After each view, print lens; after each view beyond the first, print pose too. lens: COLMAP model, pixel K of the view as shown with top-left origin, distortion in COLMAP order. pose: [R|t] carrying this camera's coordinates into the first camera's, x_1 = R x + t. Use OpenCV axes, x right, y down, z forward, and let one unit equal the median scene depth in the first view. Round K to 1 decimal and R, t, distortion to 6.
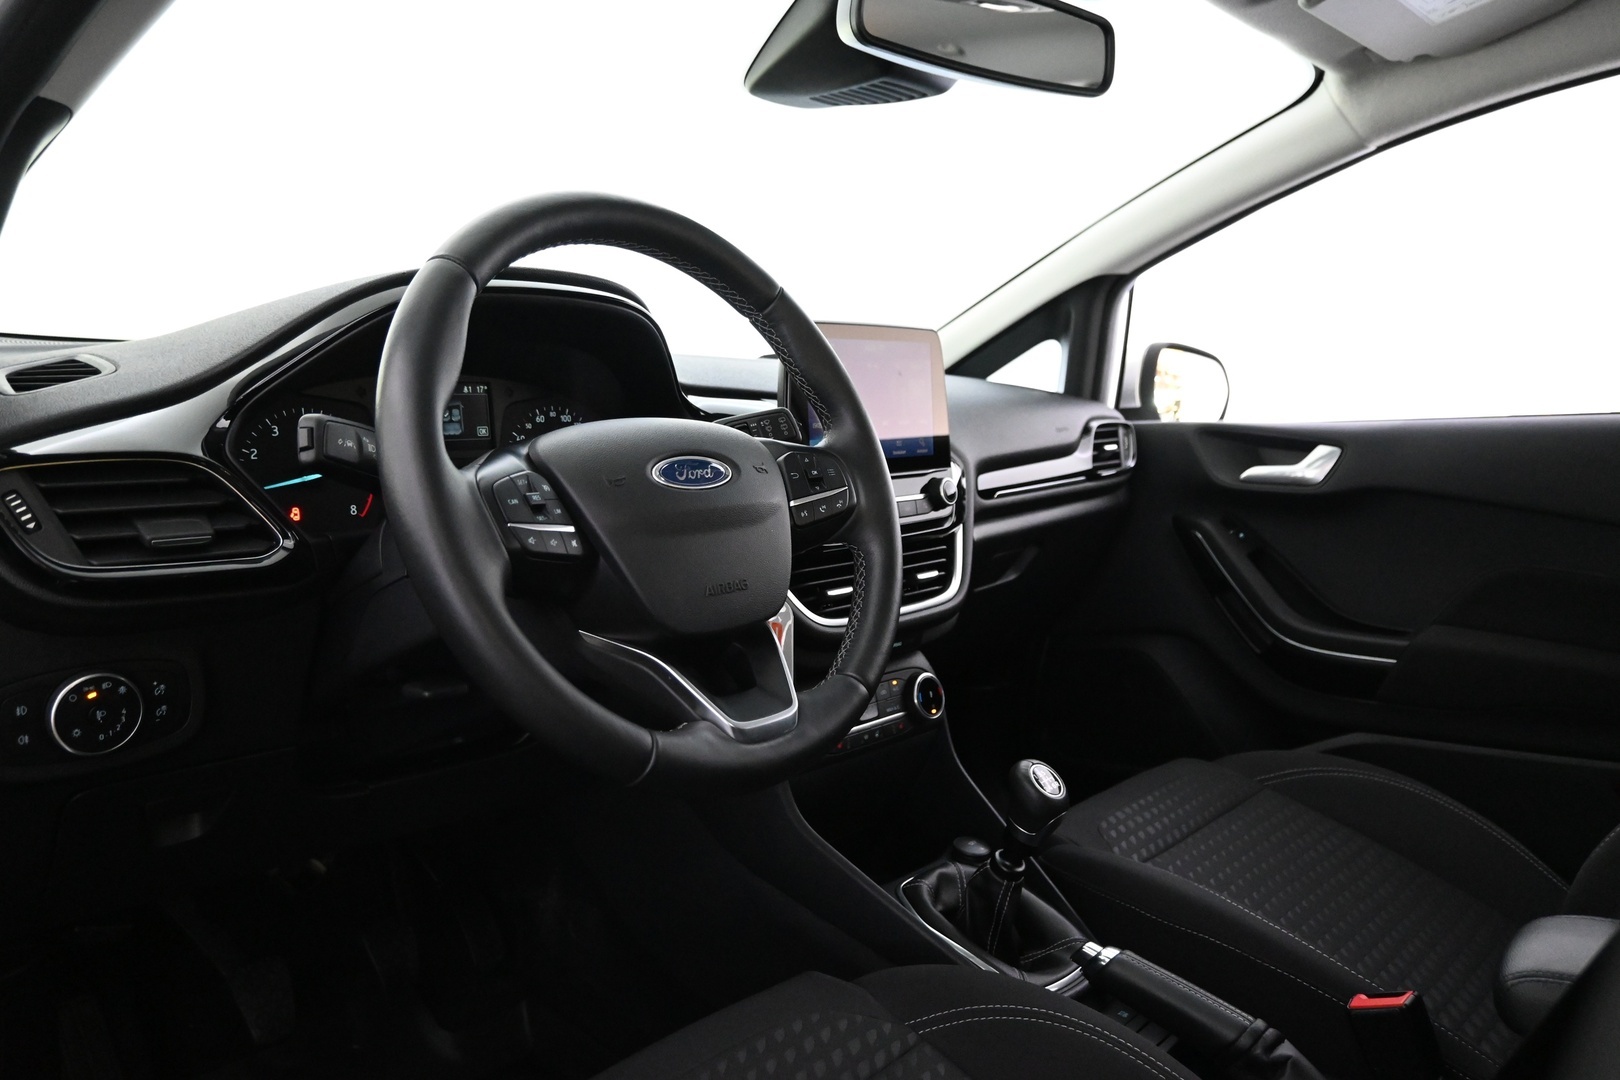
lens RADIAL K [[1163.1, 0, 808.7], [0, 1163.1, 542.8], [0, 0, 1]] dist [-0.005130, -0.001878]
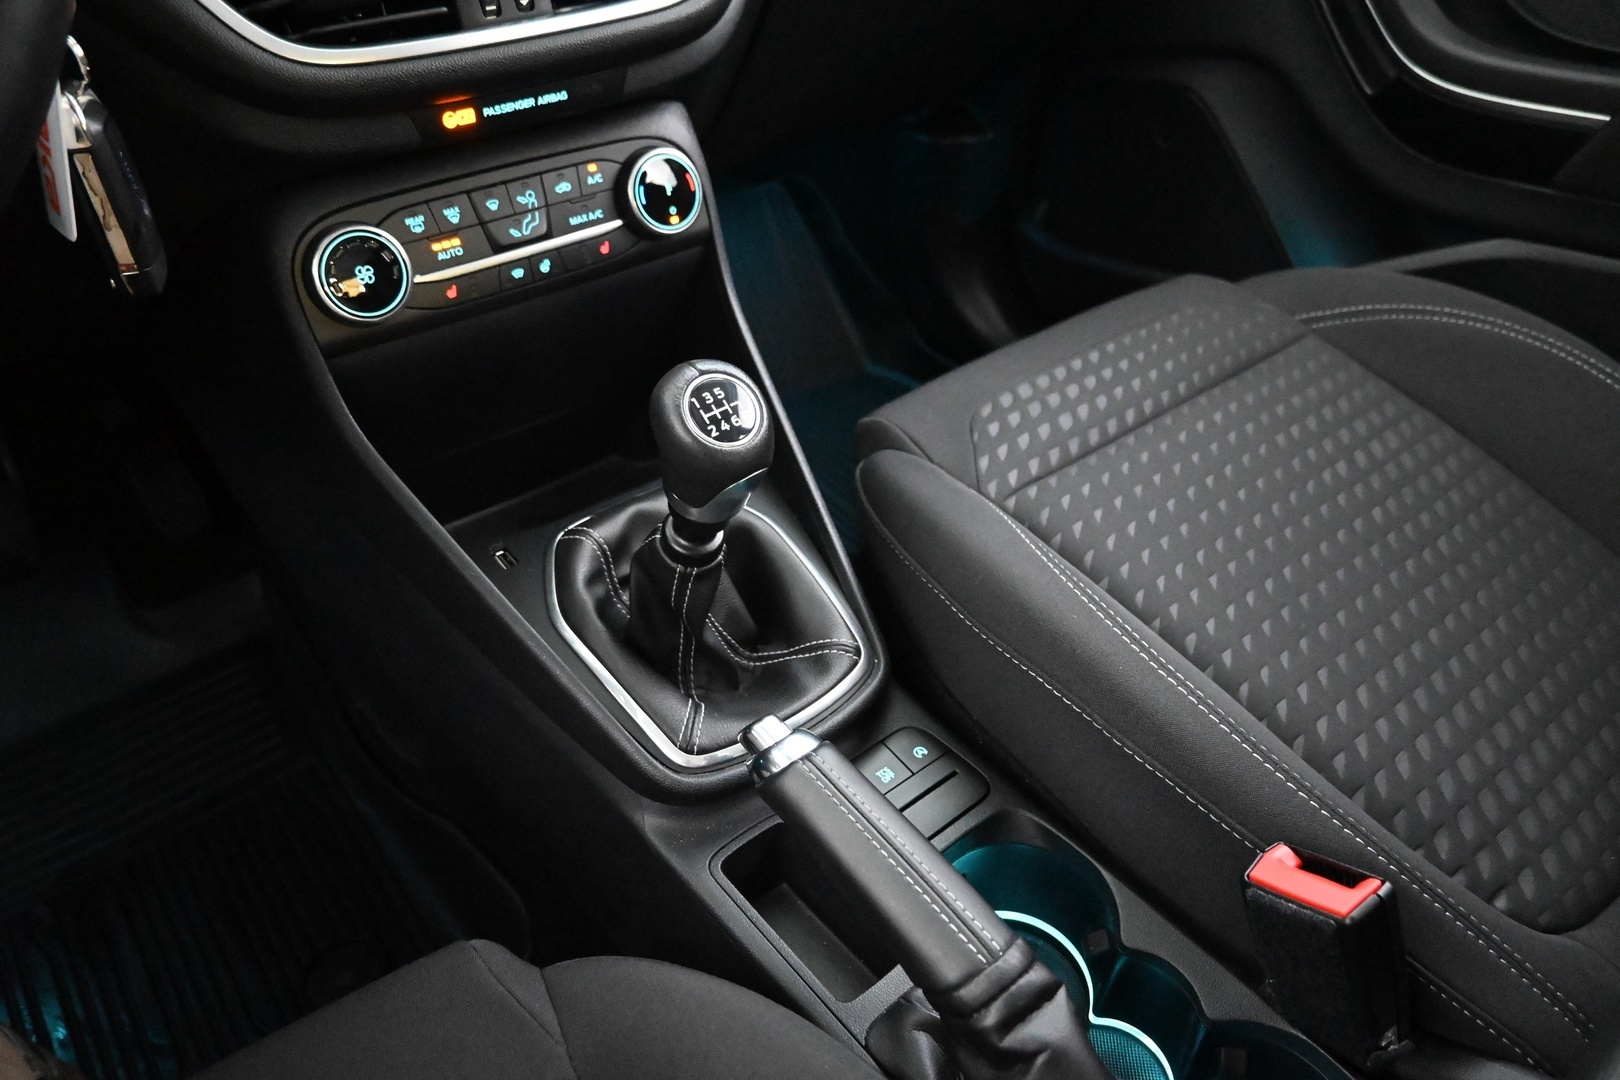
lens RADIAL K [[1102.4, 0, 811.1], [0, 1102.4, 534.9], [0, 0, 1]] dist [0.003359, 0.004846]
pose [[0.989780, 0.055393, -0.131404, 0.277632], [0.014034, 0.879160, 0.476320, 0.028128], [0.141910, -0.473296, 0.869398, 0.522319]]
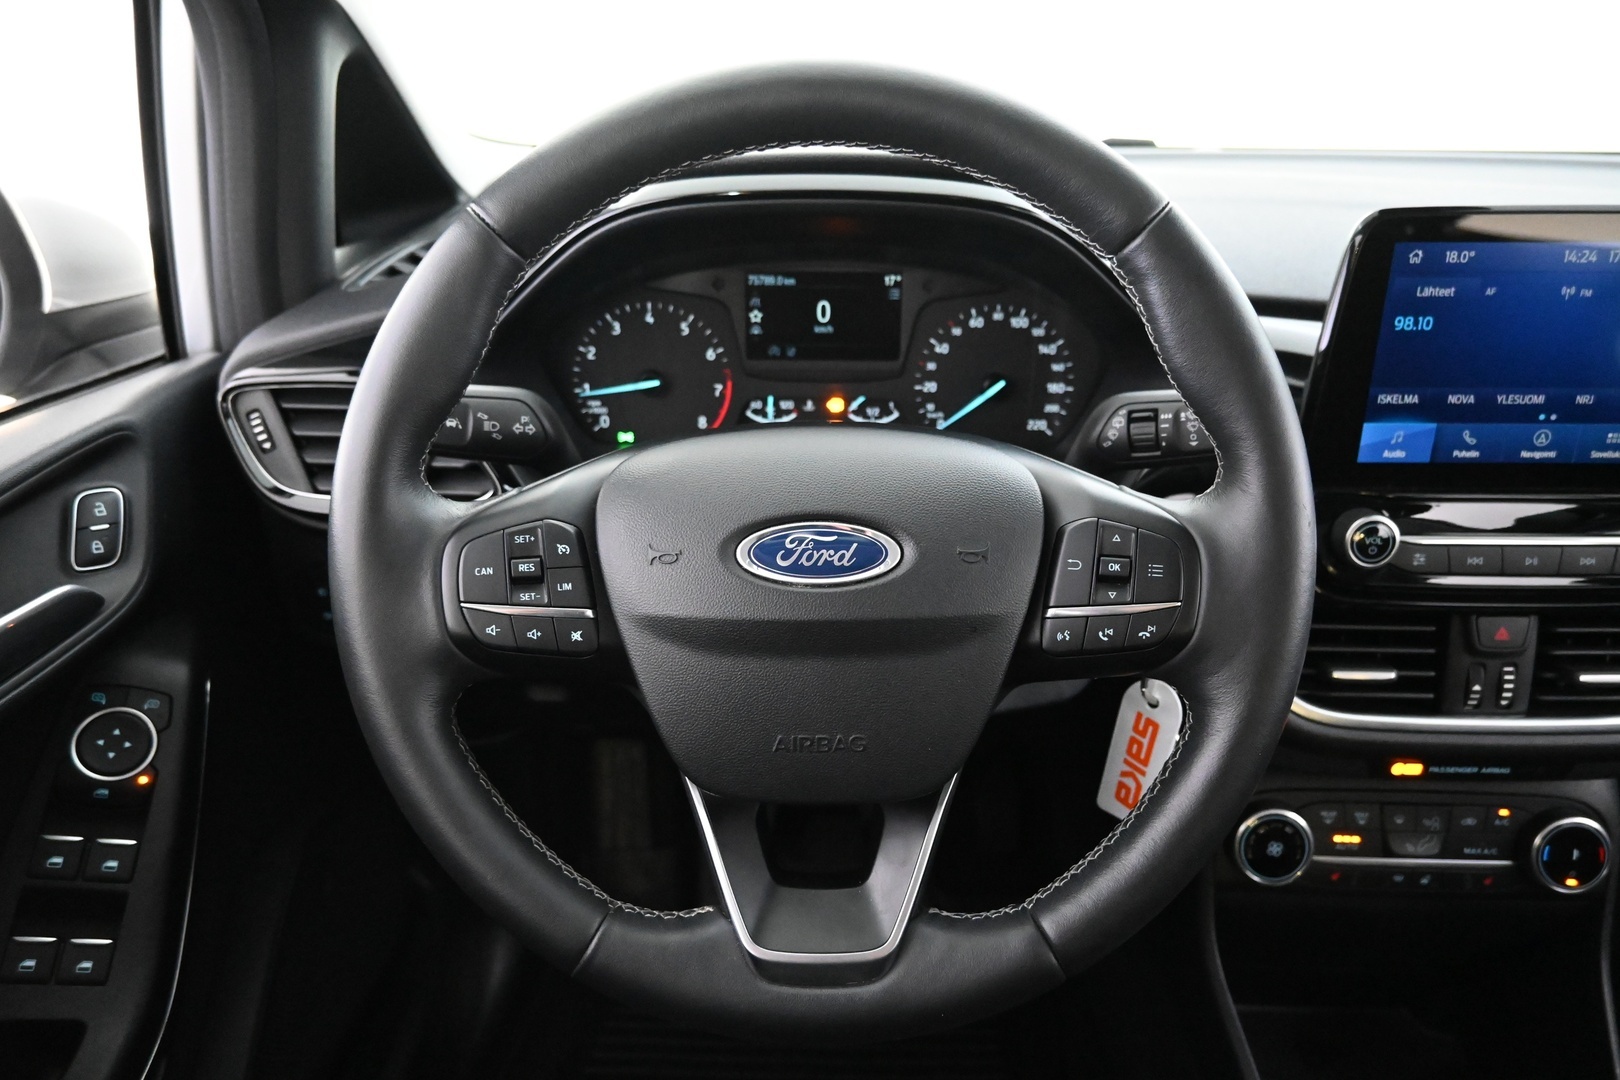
lens RADIAL K [[1102.4, 0, 808.3], [0, 1102.4, 545.2], [0, 0, 1]] dist [0.003359, 0.004846]
pose [[0.658730, 0.301786, -0.689203, 0.206666], [-0.100304, 0.943079, 0.317083, -0.170125], [0.745664, -0.139742, 0.651504, 0.411637]]
